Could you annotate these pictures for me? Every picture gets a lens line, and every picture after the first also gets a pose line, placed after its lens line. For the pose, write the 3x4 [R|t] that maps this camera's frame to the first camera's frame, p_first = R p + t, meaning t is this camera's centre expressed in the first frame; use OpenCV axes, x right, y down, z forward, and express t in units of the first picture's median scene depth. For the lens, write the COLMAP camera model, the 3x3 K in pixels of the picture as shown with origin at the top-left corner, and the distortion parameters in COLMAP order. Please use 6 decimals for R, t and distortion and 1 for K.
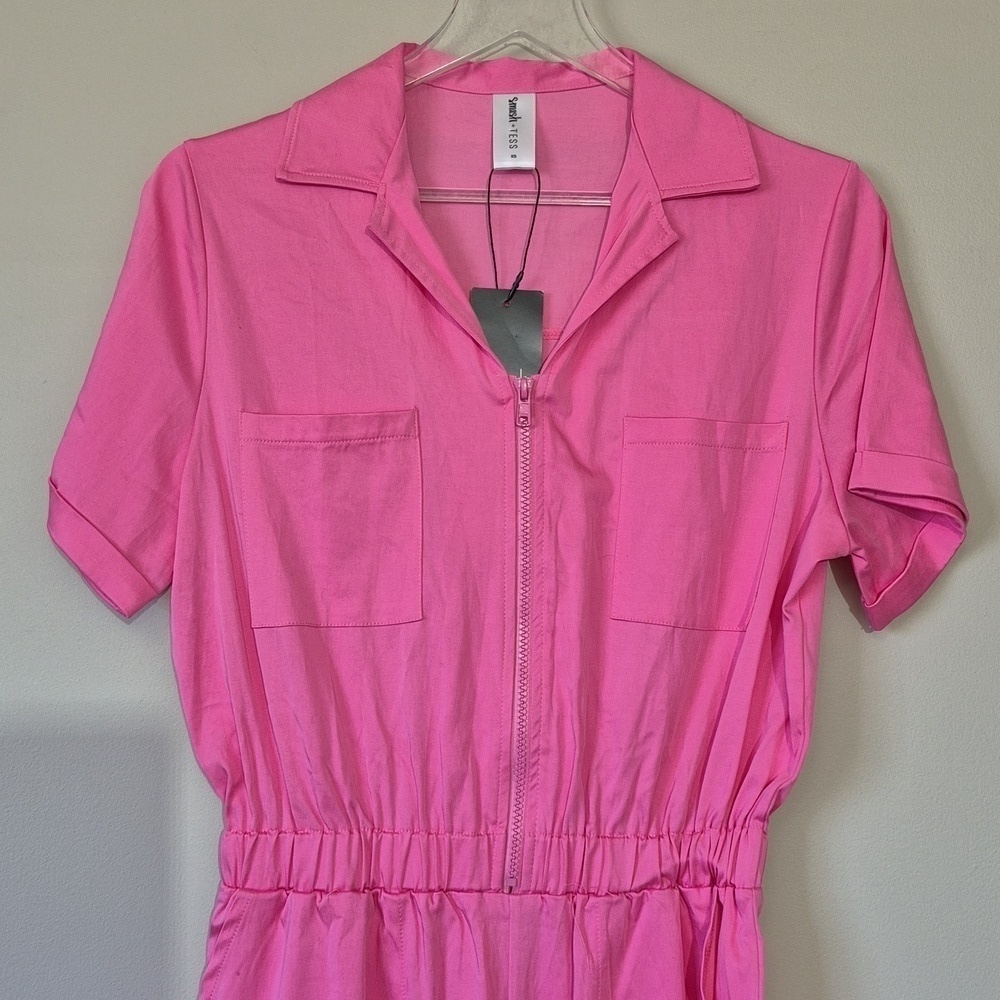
lens RADIAL K [[1518.8, 0, 497.7], [0, 1518.8, 461.0], [0, 0, 1]] dist [0.172641, -0.283350]
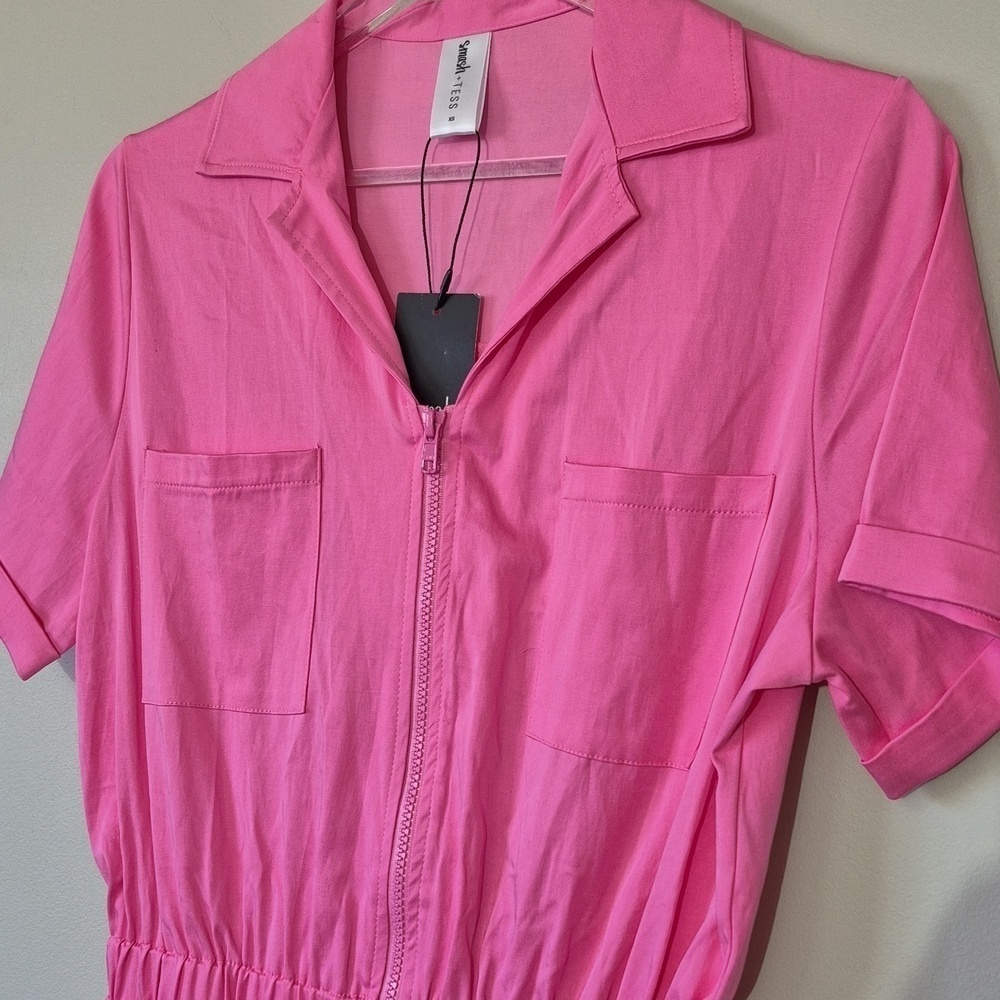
lens RADIAL K [[1518.8, 0, 497.7], [0, 1518.8, 461.0], [0, 0, 1]] dist [0.172641, -0.283350]
pose [[0.857834, 0.020506, -0.513517, 0.440832], [-0.006305, 0.999548, 0.029380, -0.051773], [0.513888, -0.021966, 0.857576, 0.358417]]
